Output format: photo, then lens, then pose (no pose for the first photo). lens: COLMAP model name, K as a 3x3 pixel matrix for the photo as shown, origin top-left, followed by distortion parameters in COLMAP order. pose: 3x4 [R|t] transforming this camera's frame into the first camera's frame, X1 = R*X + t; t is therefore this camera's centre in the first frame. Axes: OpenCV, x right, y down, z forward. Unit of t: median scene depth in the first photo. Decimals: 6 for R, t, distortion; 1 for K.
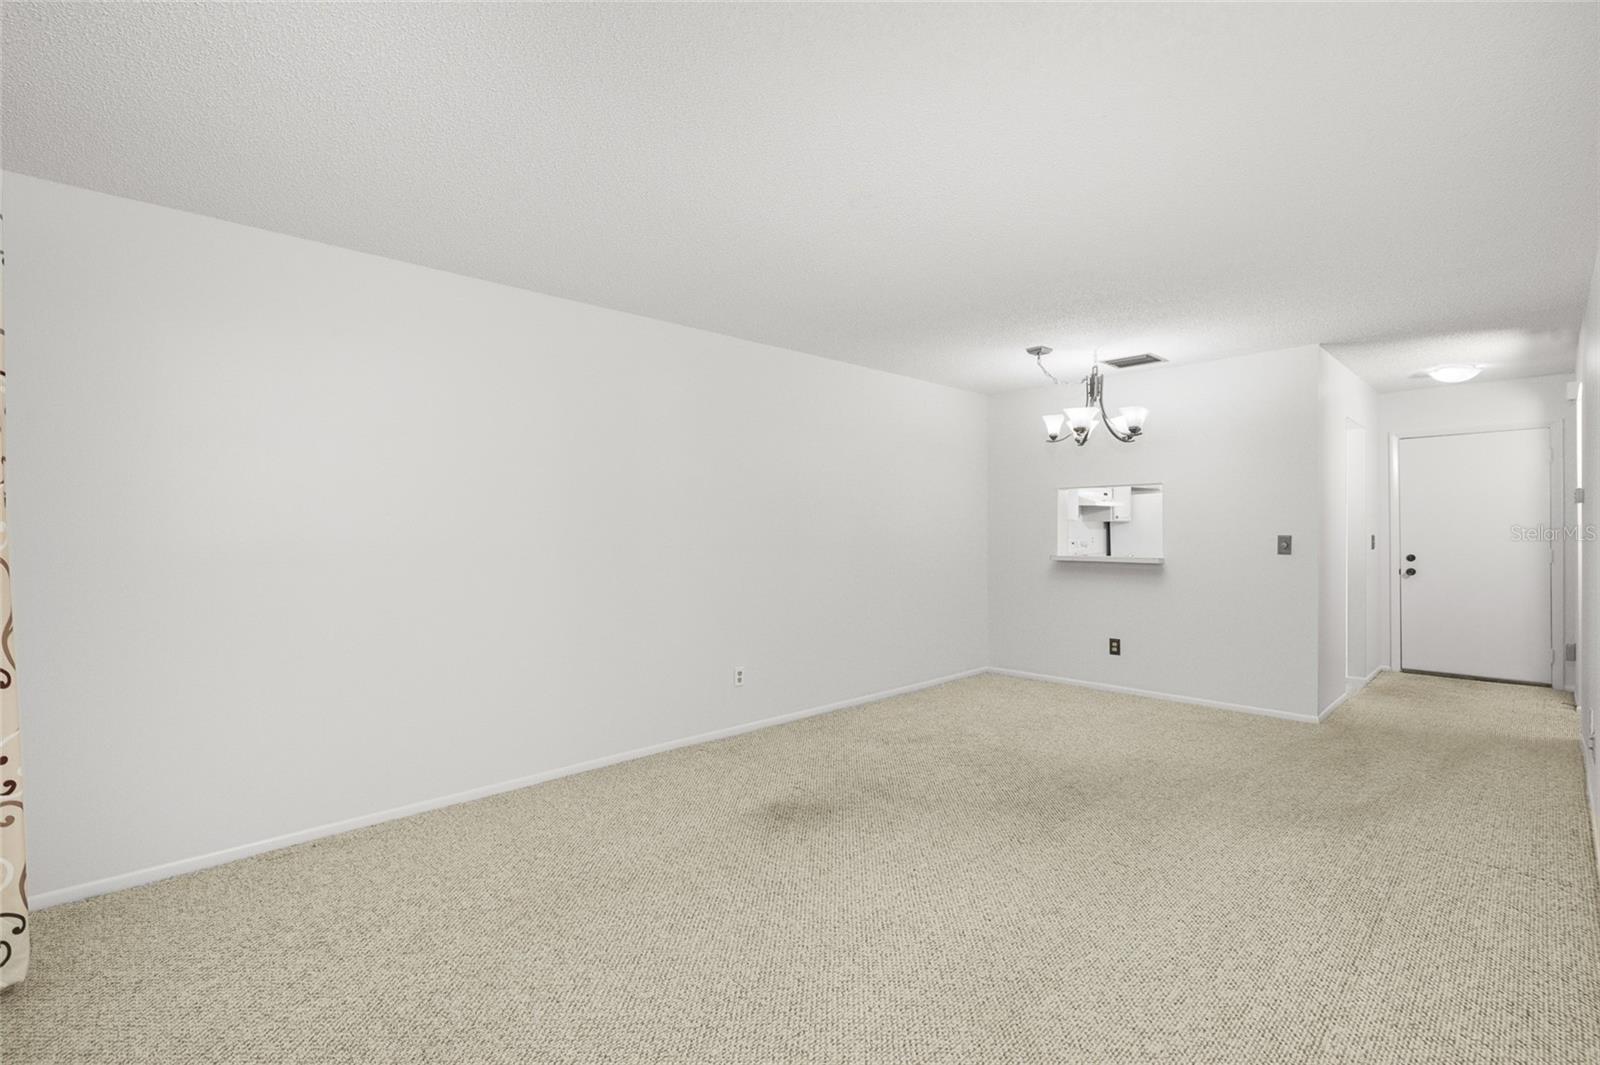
lens RADIAL K [[706.1, 0, 807.2], [0, 706.1, 528.0], [0, 0, 1]] dist [0.000223, -0.000084]
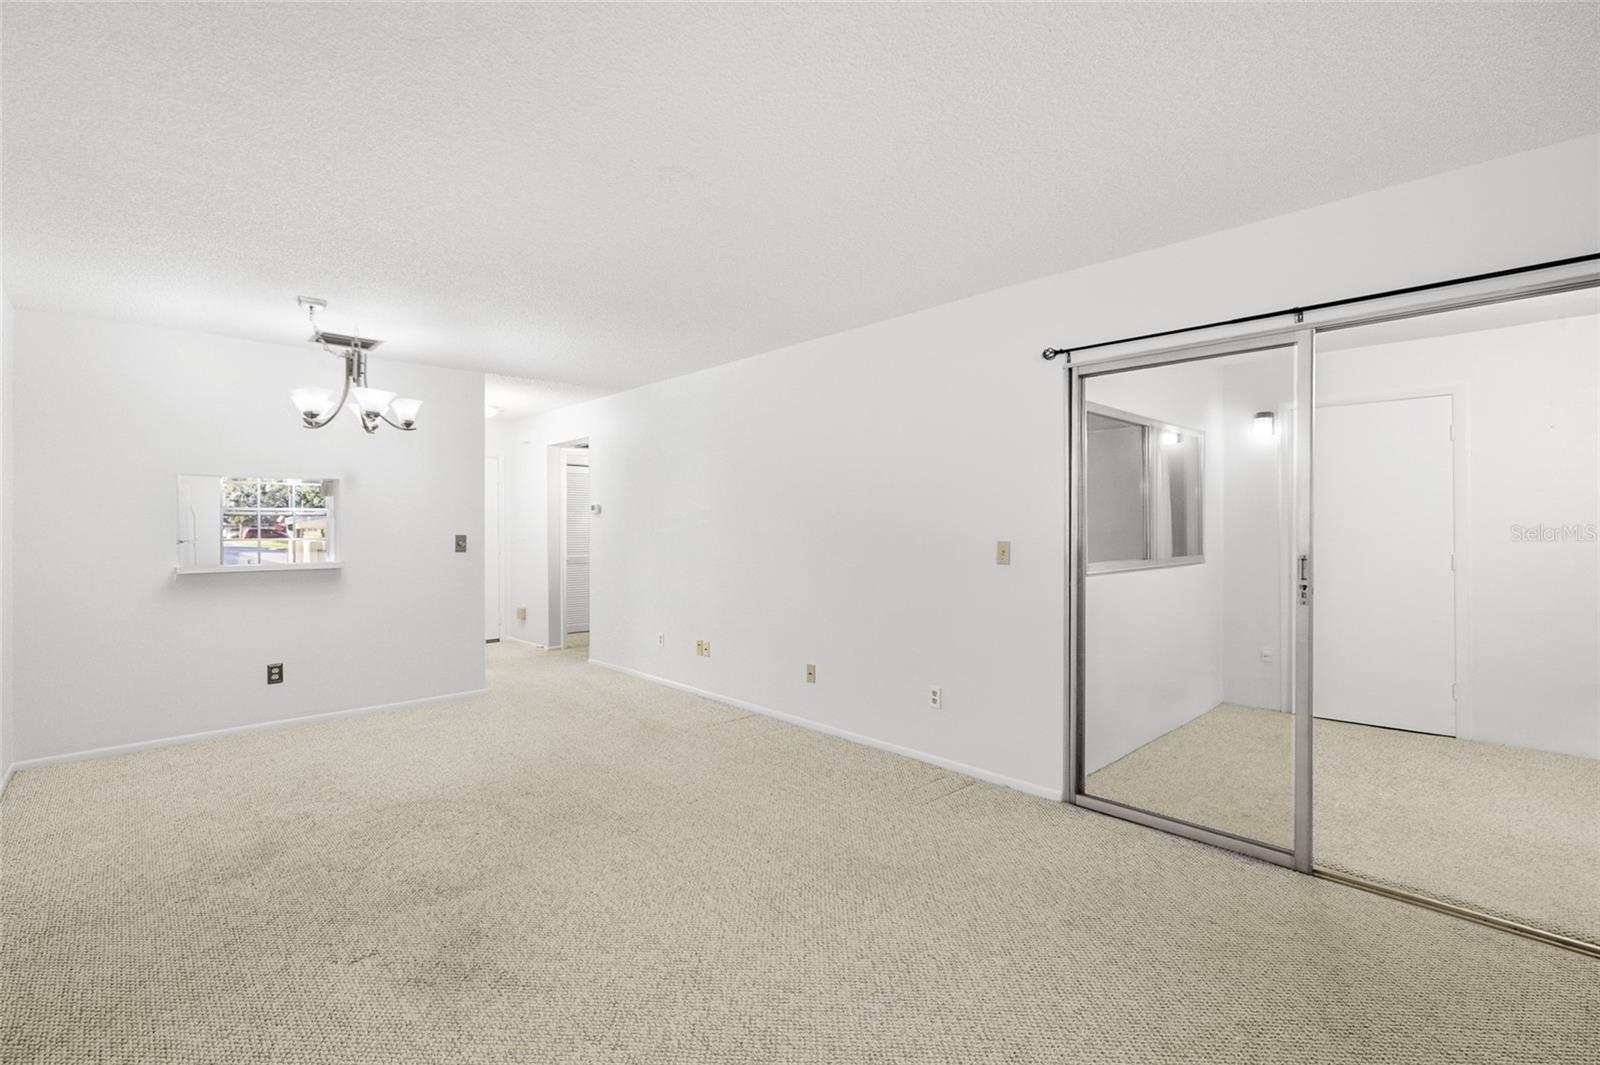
lens RADIAL K [[706.1, 0, 807.2], [0, 706.1, 528.0], [0, 0, 1]] dist [0.000223, -0.000084]
pose [[0.018512, 0.000806, 0.999828, -0.470156], [0.001464, 0.999999, -0.000833, 0.001319], [-0.999828, 0.001479, 0.018511, 0.469574]]
